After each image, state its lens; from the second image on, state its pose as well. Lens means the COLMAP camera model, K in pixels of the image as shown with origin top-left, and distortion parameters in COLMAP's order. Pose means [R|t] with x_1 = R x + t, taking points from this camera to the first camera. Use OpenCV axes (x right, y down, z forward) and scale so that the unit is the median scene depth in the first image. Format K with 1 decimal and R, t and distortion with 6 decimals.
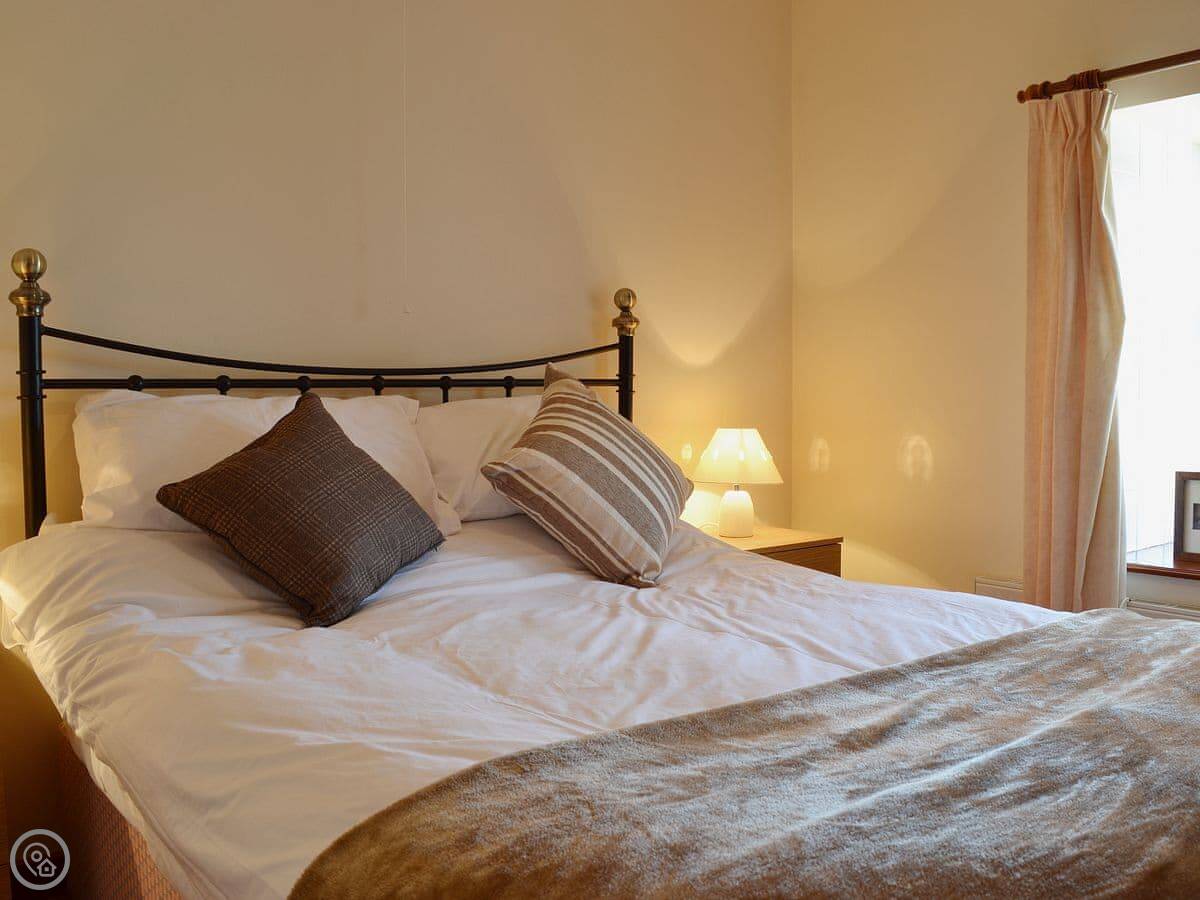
lens RADIAL K [[1146.5, 0, 595.1], [0, 1146.5, 443.8], [0, 0, 1]] dist [-0.071460, 0.000000]
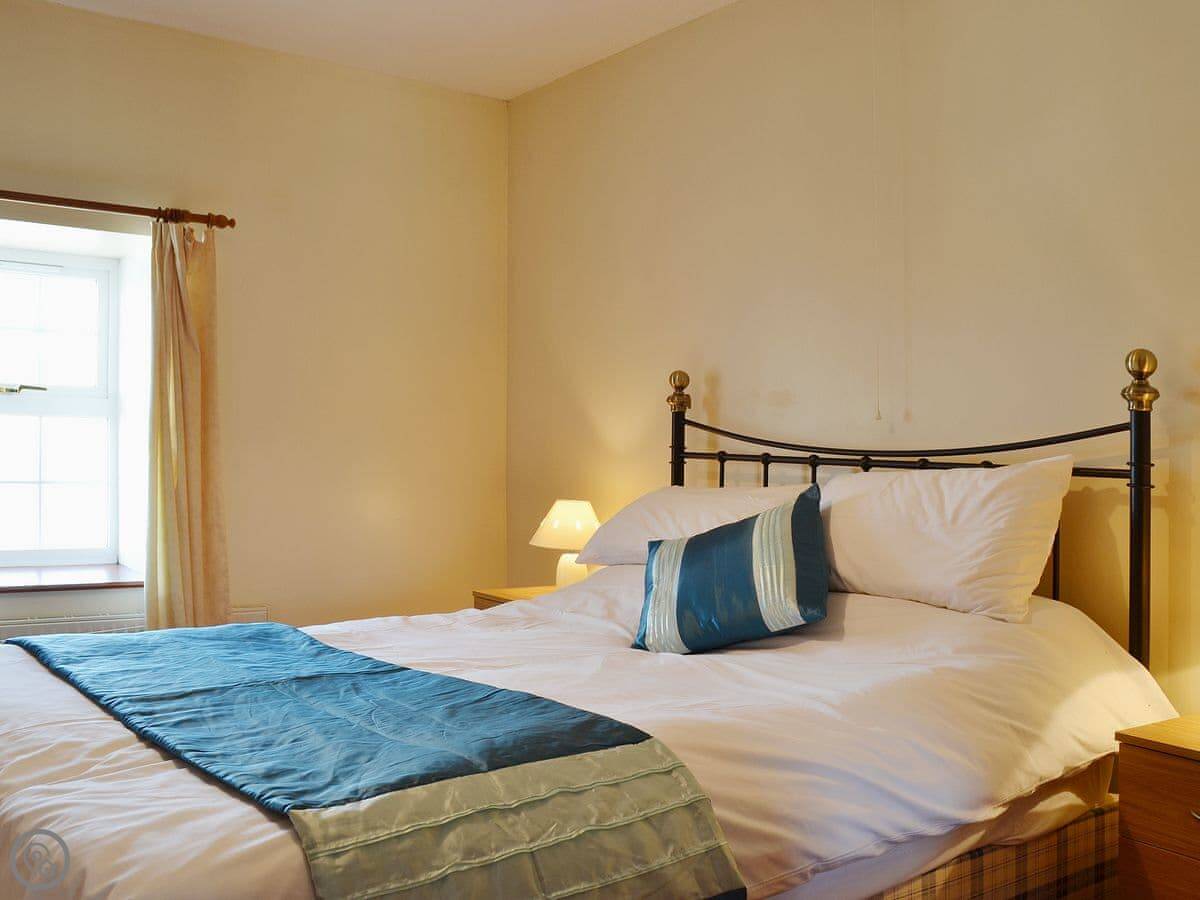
lens RADIAL K [[1146.5, 0, 601.3], [0, 1146.5, 447.8], [0, 0, 1]] dist [-0.071460, 0.000000]
pose [[-0.103094, -0.003860, -0.994664, 0.886358], [-0.093605, 0.995592, 0.005838, -0.048246], [0.990257, 0.093707, -0.103001, 0.825939]]
